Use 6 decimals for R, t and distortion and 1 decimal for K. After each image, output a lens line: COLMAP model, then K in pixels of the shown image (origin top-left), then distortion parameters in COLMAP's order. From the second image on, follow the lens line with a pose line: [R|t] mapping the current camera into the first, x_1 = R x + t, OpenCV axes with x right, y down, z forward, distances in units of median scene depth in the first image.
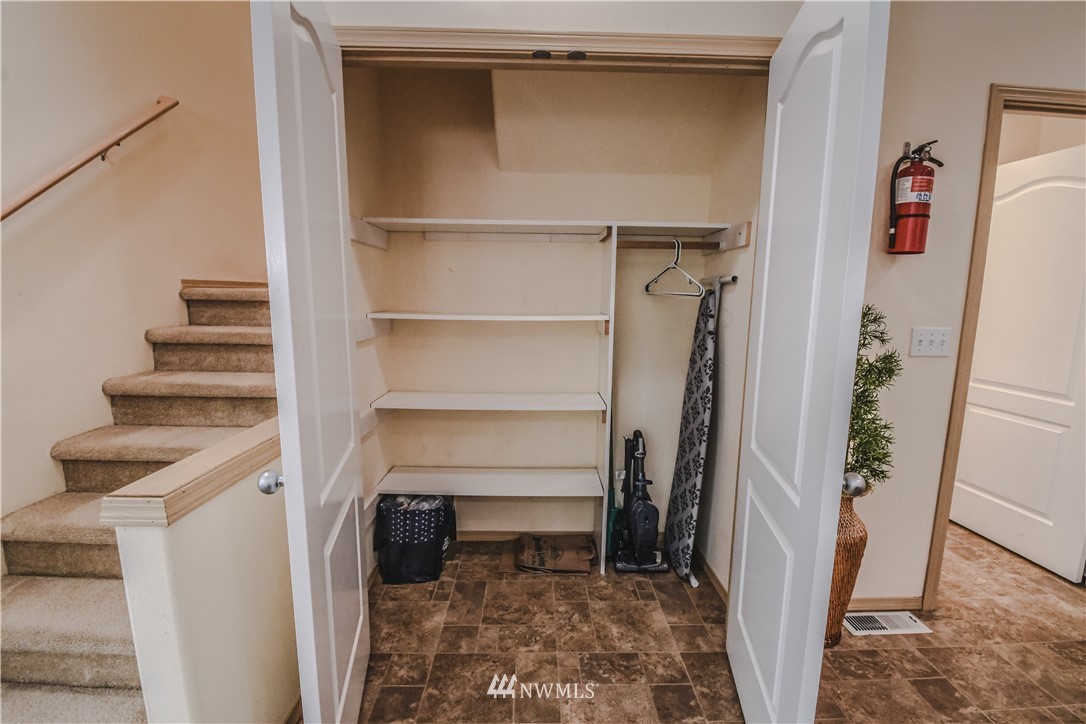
lens RADIAL K [[484.2, 0, 543.0], [0, 484.2, 362.0], [0, 0, 1]] dist [0.019359, -0.023914]
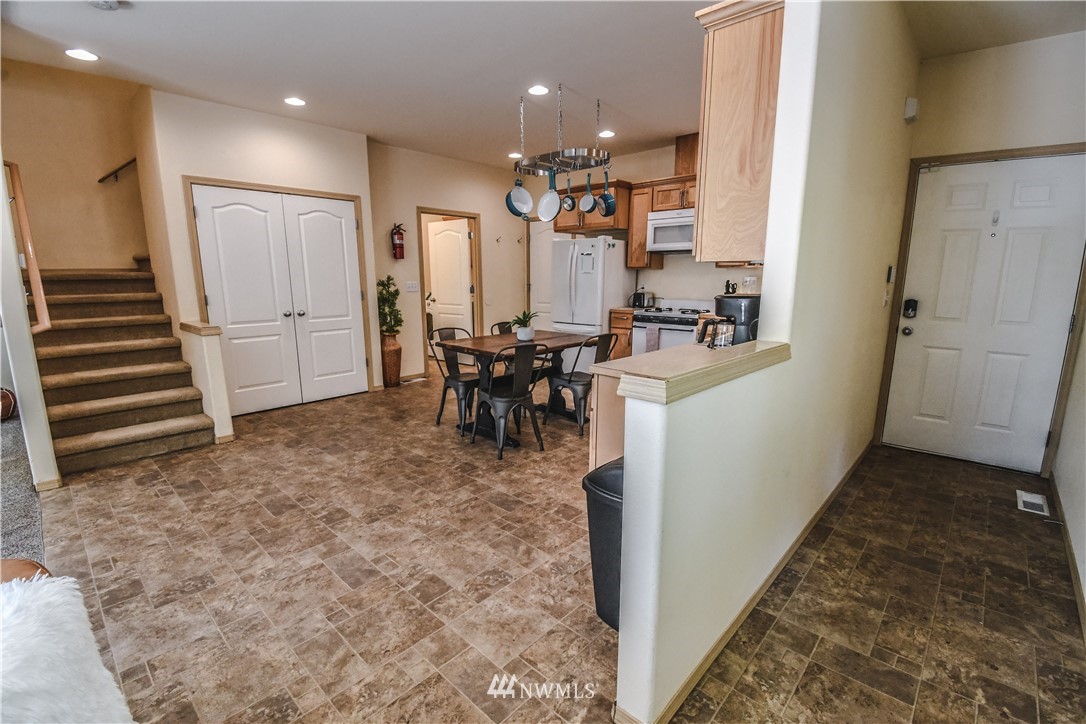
lens RADIAL K [[484.2, 0, 543.0], [0, 484.2, 362.0], [0, 0, 1]] dist [0.019359, -0.023914]
pose [[0.701214, -0.147789, 0.697465, -0.929240], [0.121879, 0.988727, 0.086971, 0.288619], [-0.702456, 0.024021, 0.711322, -1.943328]]
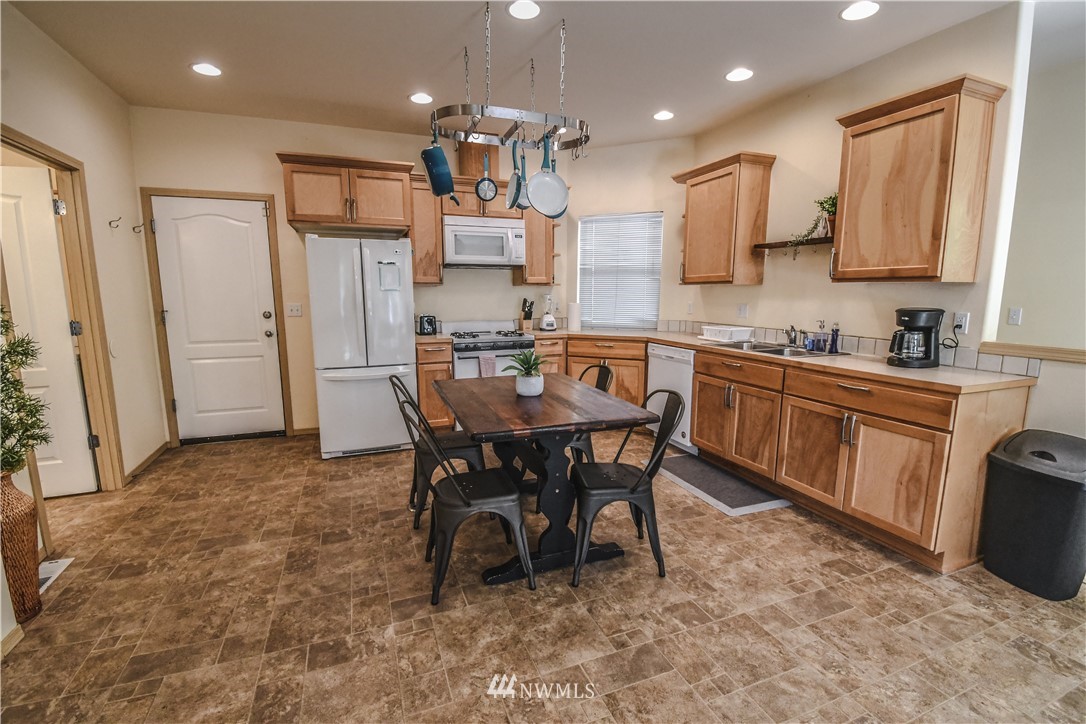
lens RADIAL K [[484.2, 0, 543.0], [0, 484.2, 362.0], [0, 0, 1]] dist [0.019359, -0.023914]
pose [[-0.341708, -0.158023, 0.926426, -0.728213], [0.136394, 0.966987, 0.215250, -0.036189], [-0.929856, 0.199911, -0.308874, 0.164968]]
